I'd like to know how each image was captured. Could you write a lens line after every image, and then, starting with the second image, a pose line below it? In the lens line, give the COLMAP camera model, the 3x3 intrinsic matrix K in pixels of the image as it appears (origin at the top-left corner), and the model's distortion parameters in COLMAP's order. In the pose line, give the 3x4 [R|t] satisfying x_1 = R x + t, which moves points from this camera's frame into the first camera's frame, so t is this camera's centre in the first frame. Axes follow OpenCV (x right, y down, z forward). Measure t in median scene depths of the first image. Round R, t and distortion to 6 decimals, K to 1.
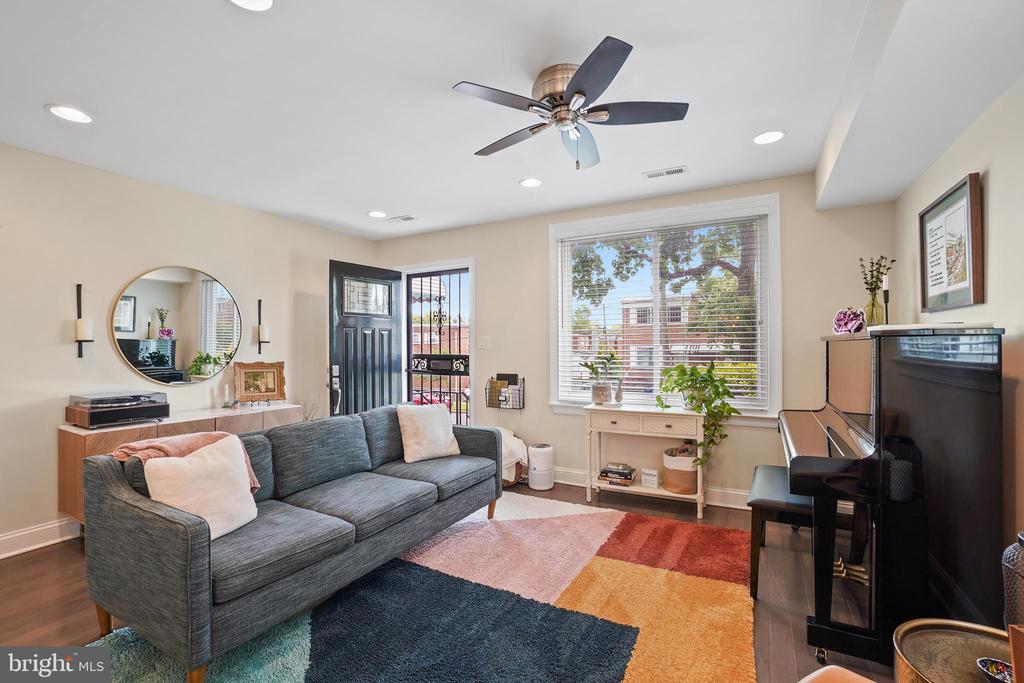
lens RADIAL K [[465.1, 0, 511.1], [0, 465.1, 340.3], [0, 0, 1]] dist [0.001610, 0.000365]
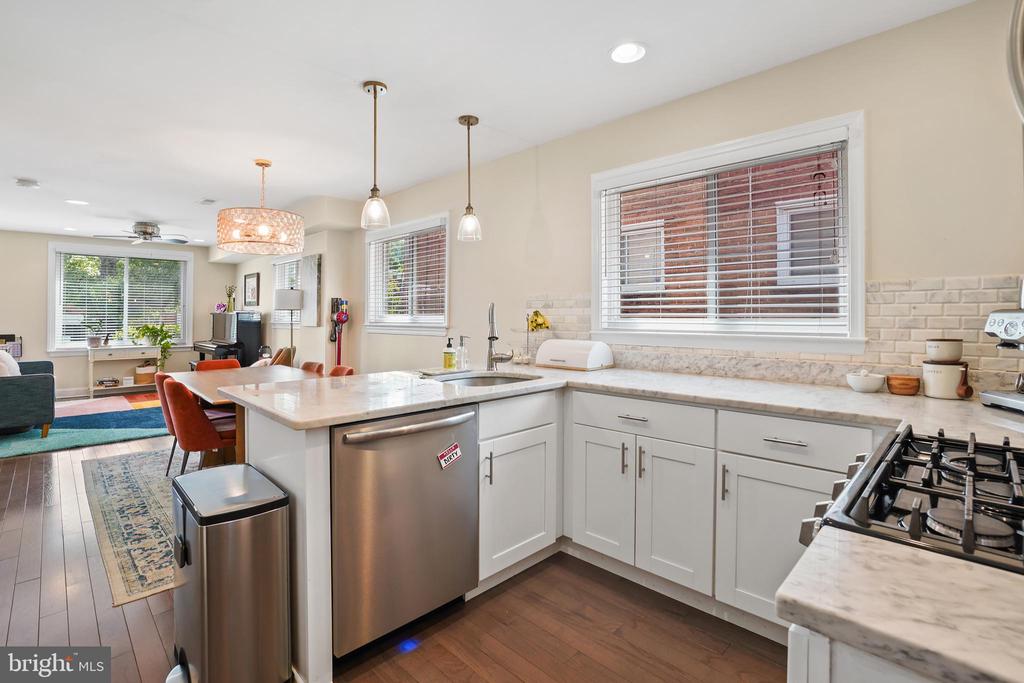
lens RADIAL K [[465.1, 0, 497.9], [0, 465.1, 309.7], [0, 0, 1]] dist [0.001610, 0.000365]
pose [[0.296499, 0.007455, 0.955004, -1.274450], [-0.018968, 0.999818, -0.001916, -0.045368], [-0.954845, -0.017547, 0.296586, -1.246898]]
